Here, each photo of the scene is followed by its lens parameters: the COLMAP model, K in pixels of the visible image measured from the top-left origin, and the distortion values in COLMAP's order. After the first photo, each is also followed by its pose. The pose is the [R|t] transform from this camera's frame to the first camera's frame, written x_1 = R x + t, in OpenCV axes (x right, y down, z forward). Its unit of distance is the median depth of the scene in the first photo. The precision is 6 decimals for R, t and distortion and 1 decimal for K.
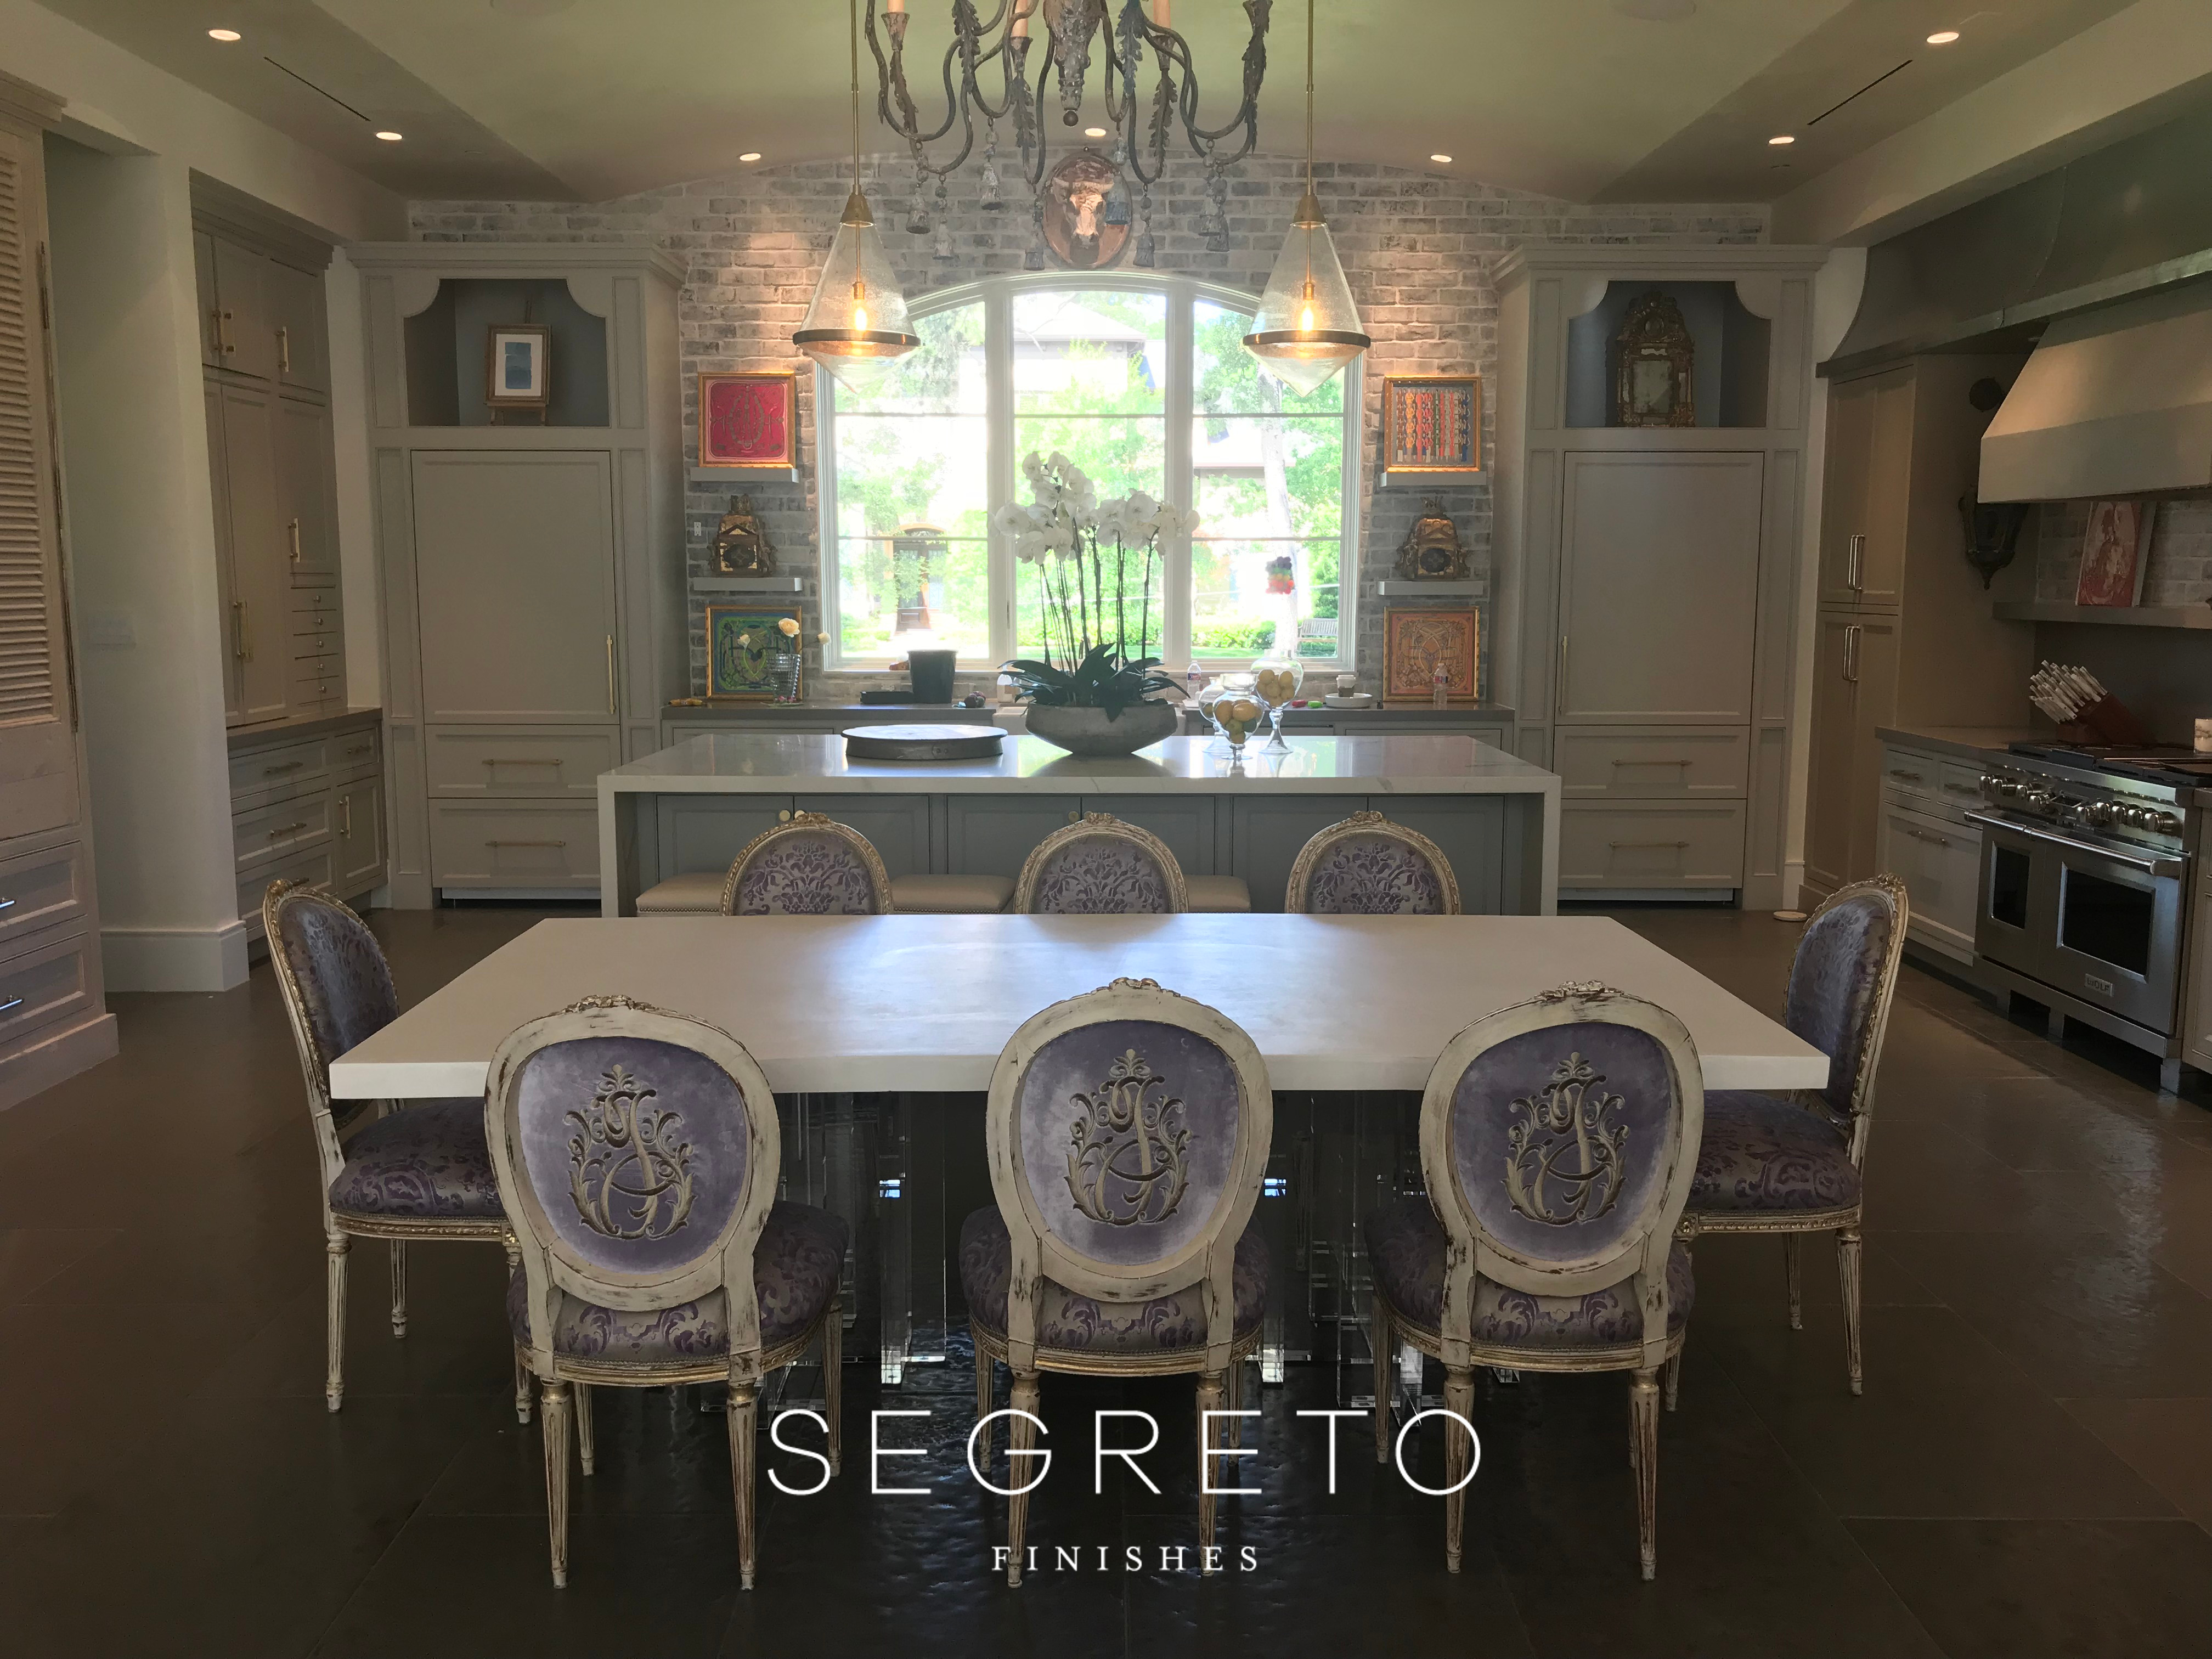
lens RADIAL K [[1816.3, 0, 1083.3], [0, 1816.3, 832.7], [0, 0, 1]] dist [0.039974, -0.089285]
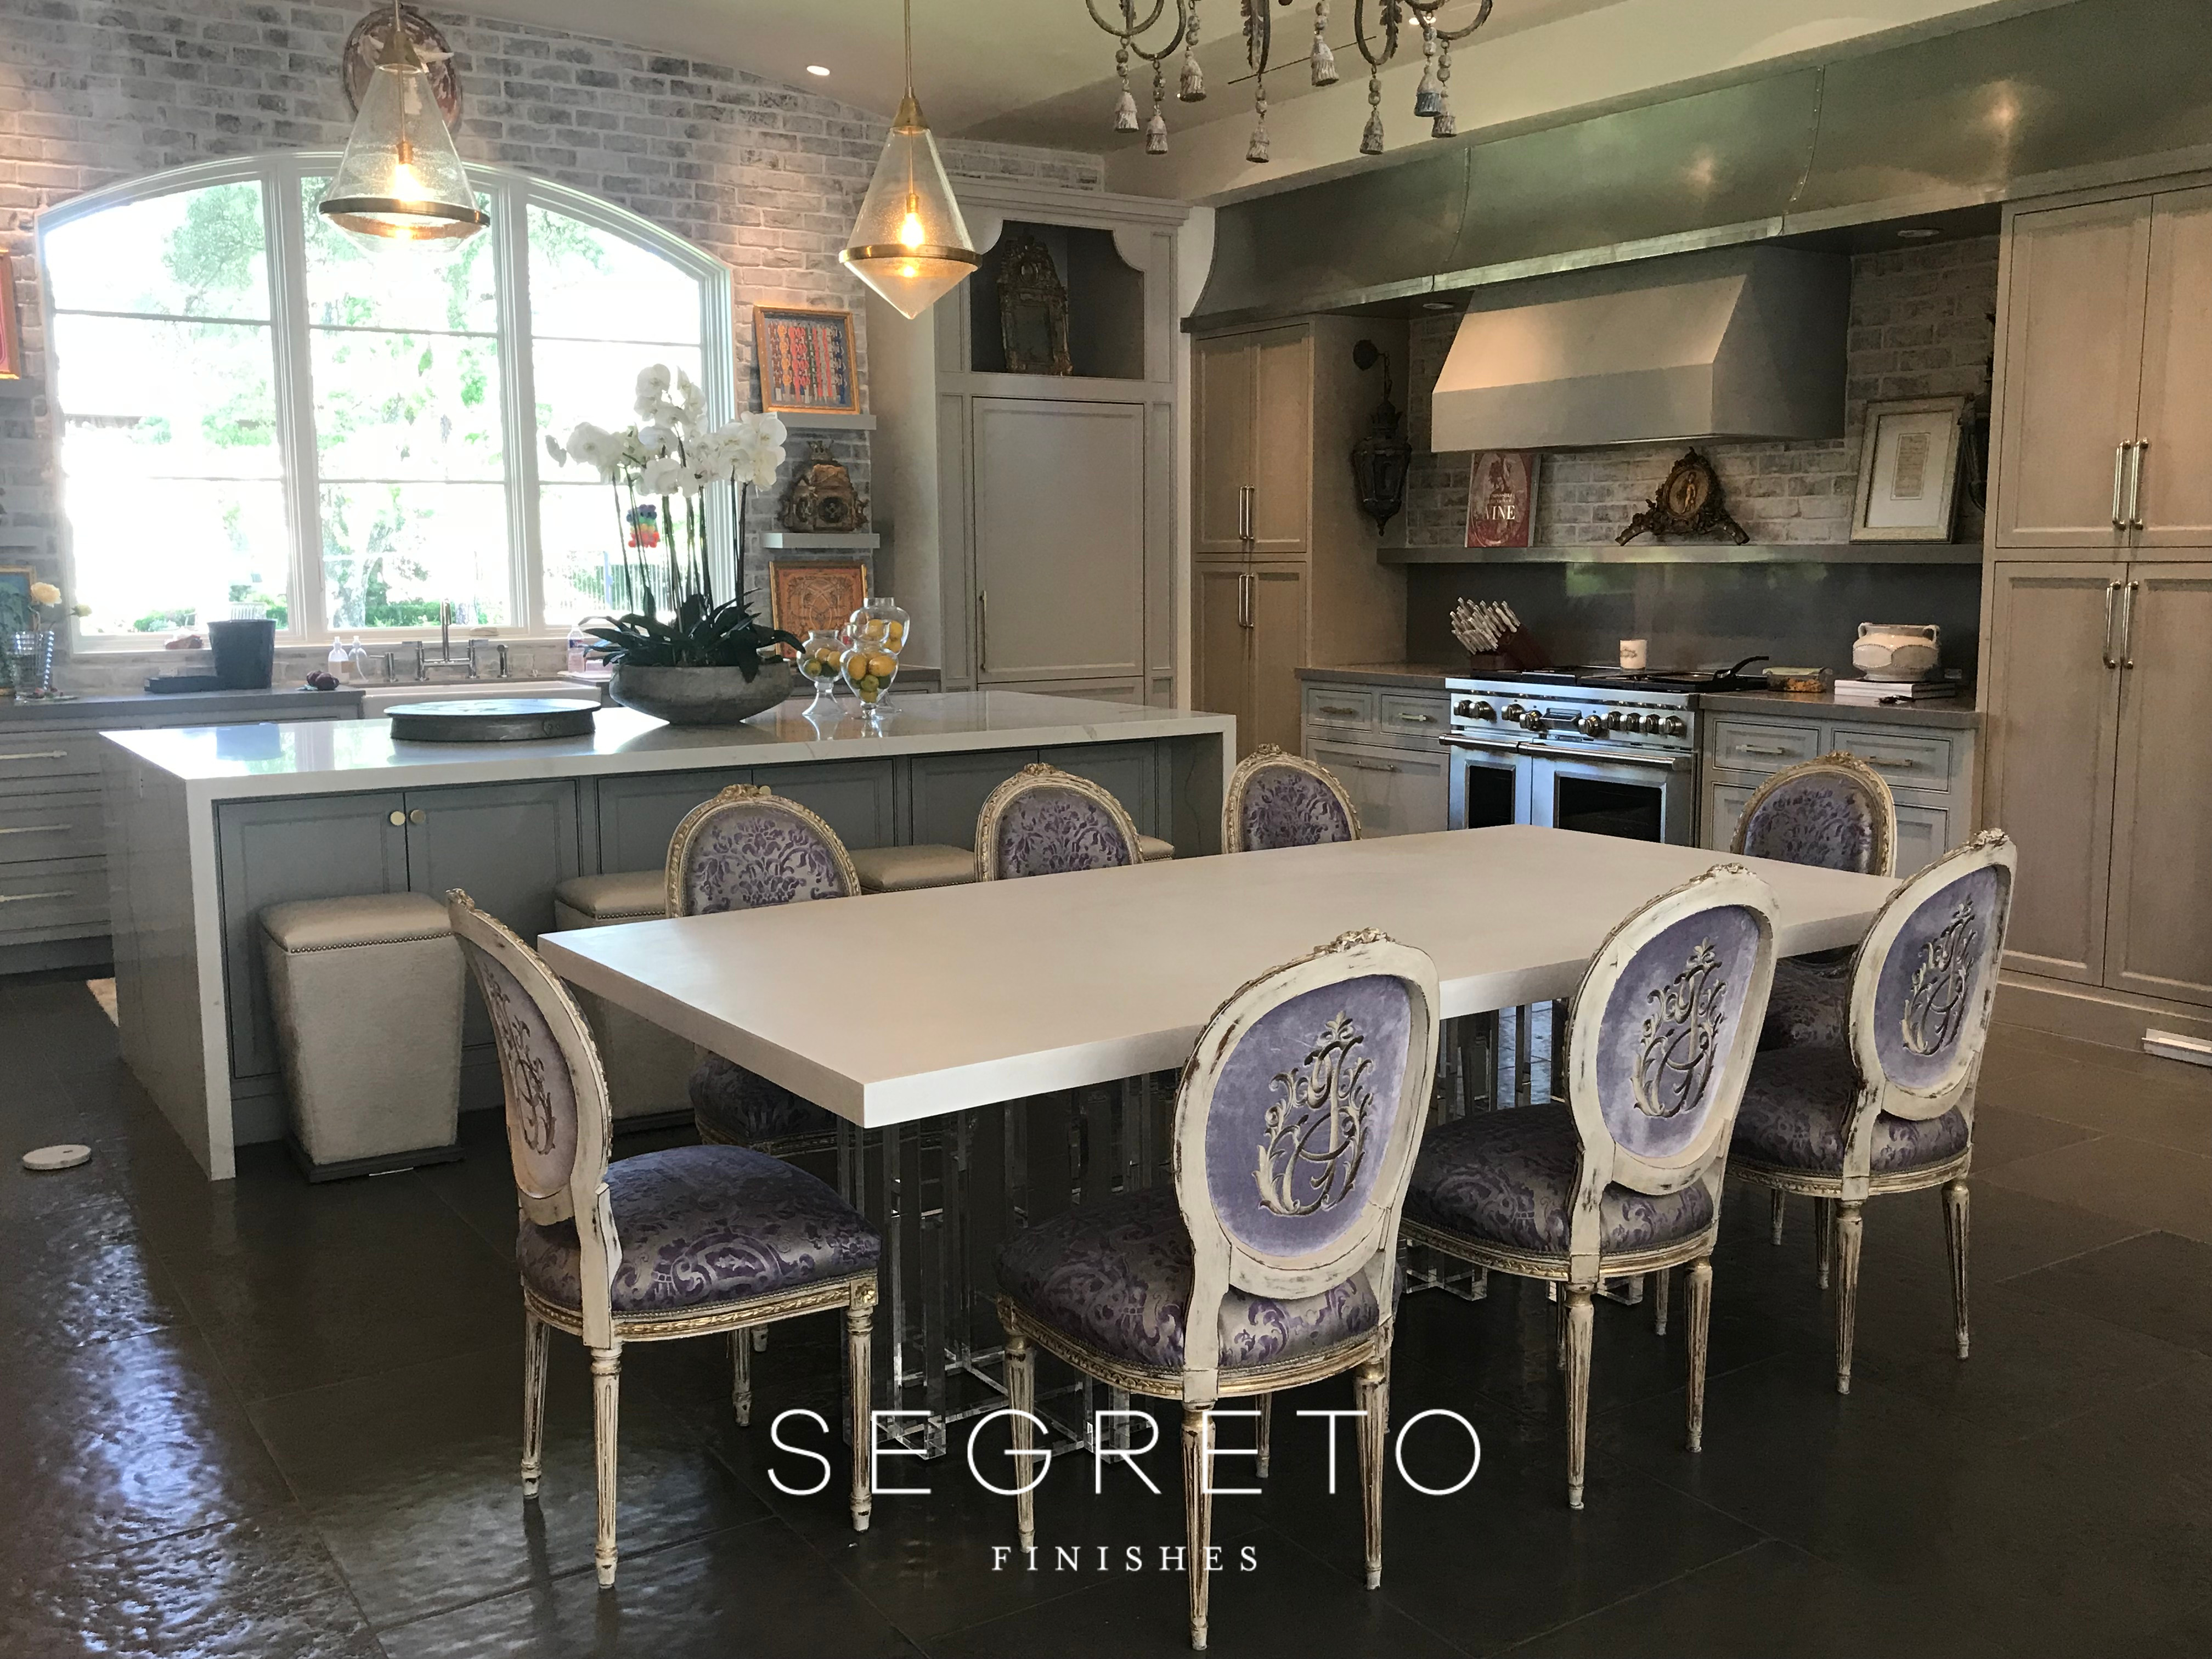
lens RADIAL K [[2042.2, 0, 1109.9], [0, 2042.2, 834.7], [0, 0, 1]] dist [0.006051, 0.000000]
pose [[0.833686, -0.082164, 0.546092, -0.278625], [0.084537, 0.996203, 0.020829, 0.003623], [-0.545730, 0.028800, 0.837466, 0.072093]]
